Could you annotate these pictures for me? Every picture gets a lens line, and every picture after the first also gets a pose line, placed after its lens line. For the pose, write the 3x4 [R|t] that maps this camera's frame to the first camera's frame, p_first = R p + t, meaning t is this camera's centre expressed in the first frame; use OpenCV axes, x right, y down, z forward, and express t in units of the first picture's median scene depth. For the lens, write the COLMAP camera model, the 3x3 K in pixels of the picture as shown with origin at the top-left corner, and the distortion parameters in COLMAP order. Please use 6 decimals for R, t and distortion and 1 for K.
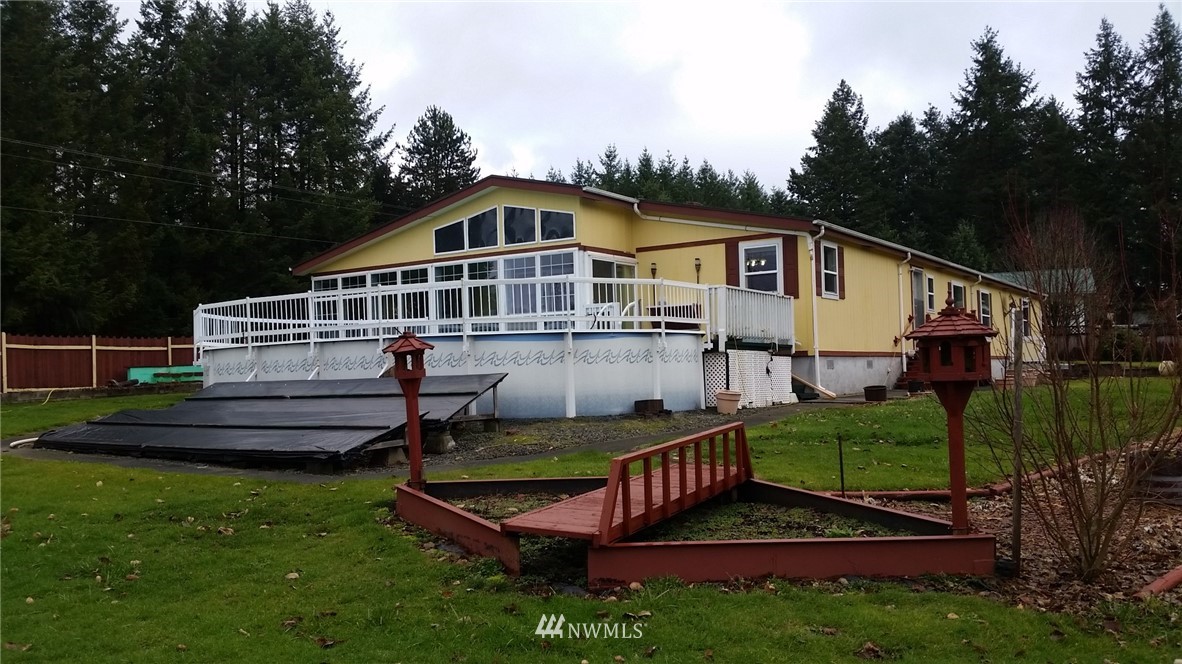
lens RADIAL K [[1084.6, 0, 586.9], [0, 1084.6, 360.8], [0, 0, 1]] dist [0.199936, -0.587052]
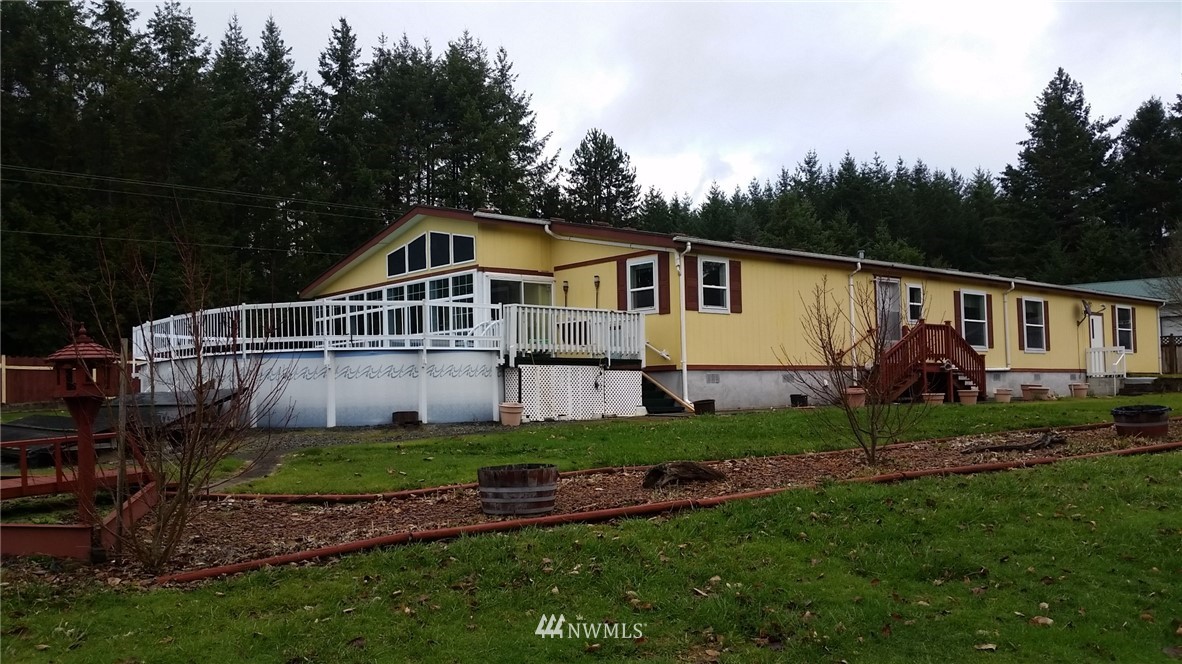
lens RADIAL K [[1084.6, 0, 586.9], [0, 1084.6, 360.8], [0, 0, 1]] dist [0.199936, -0.587052]
pose [[0.953262, -0.002677, -0.302135, 0.377472], [0.000077, 0.999963, -0.008617, -0.003832], [0.302146, 0.008191, 0.953226, 0.009377]]
